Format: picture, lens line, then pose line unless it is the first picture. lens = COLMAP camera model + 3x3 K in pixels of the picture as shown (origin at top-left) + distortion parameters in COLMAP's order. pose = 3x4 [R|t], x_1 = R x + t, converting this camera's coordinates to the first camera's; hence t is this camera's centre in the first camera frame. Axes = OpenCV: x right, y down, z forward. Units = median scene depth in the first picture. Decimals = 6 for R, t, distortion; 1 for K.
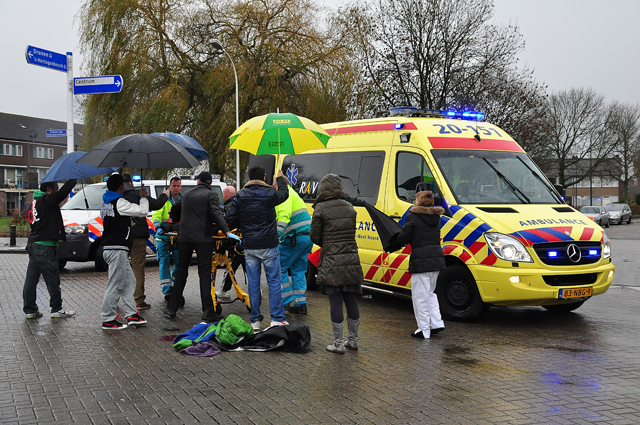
lens RADIAL K [[823.3, 0, 320.0], [0, 823.3, 212.5], [0, 0, 1]] dist [0.069895, 0.014030]
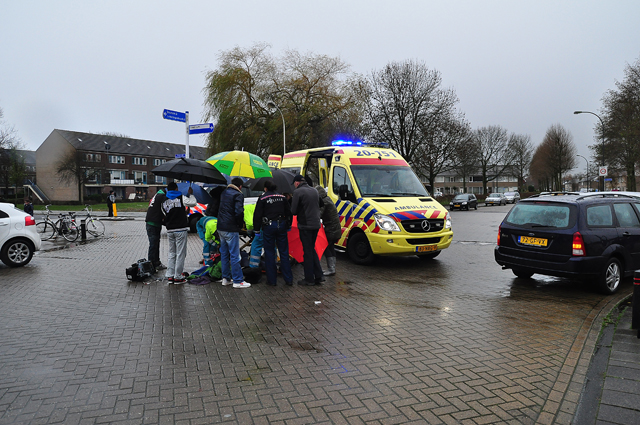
lens RADIAL K [[469.3, 0, 320.0], [0, 469.3, 212.5], [0, 0, 1]] dist [-0.117857, 0.086927]
pose [[0.997167, -0.003085, -0.075156, 0.144640], [0.005674, 0.999397, 0.034253, -0.011572], [0.075005, -0.034583, 0.996583, 0.015055]]
